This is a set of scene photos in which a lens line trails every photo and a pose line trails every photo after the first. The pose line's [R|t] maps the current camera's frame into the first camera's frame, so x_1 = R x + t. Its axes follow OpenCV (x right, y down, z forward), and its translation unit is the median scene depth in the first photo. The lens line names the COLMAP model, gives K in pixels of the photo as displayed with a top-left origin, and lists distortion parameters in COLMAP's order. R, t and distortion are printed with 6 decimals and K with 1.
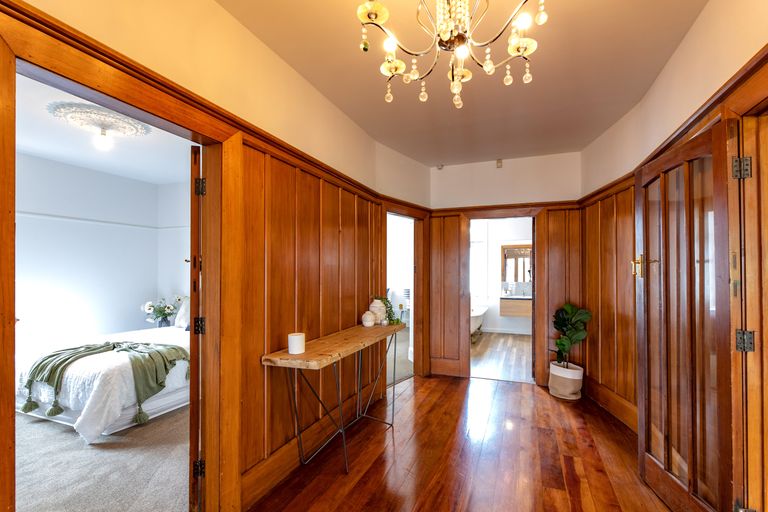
lens RADIAL K [[353.9, 0, 384.1], [0, 353.9, 279.2], [0, 0, 1]] dist [0.000424, 0.000028]
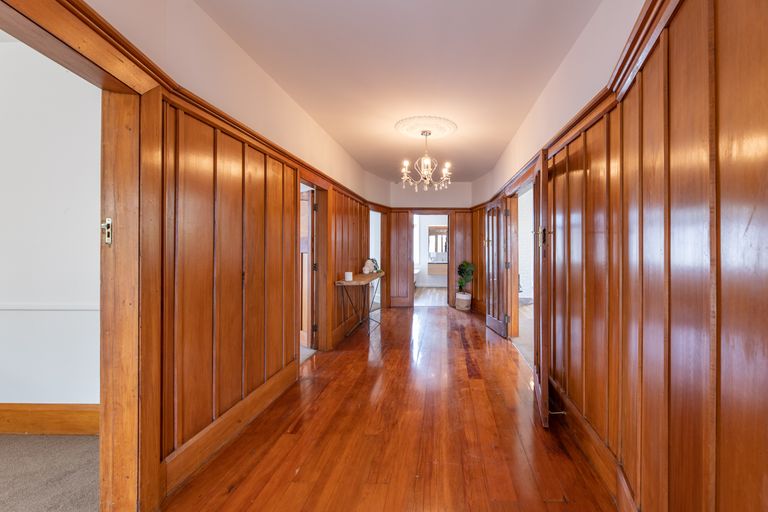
lens RADIAL K [[500.8, 0, 384.0], [0, 500.8, 256.0], [0, 0, 1]] dist [-0.001257, -0.000272]
pose [[0.964221, 0.001901, 0.265091, -0.539575], [-0.001488, 0.999997, -0.001758, 0.036226], [-0.265094, 0.001301, 0.964222, -1.300233]]
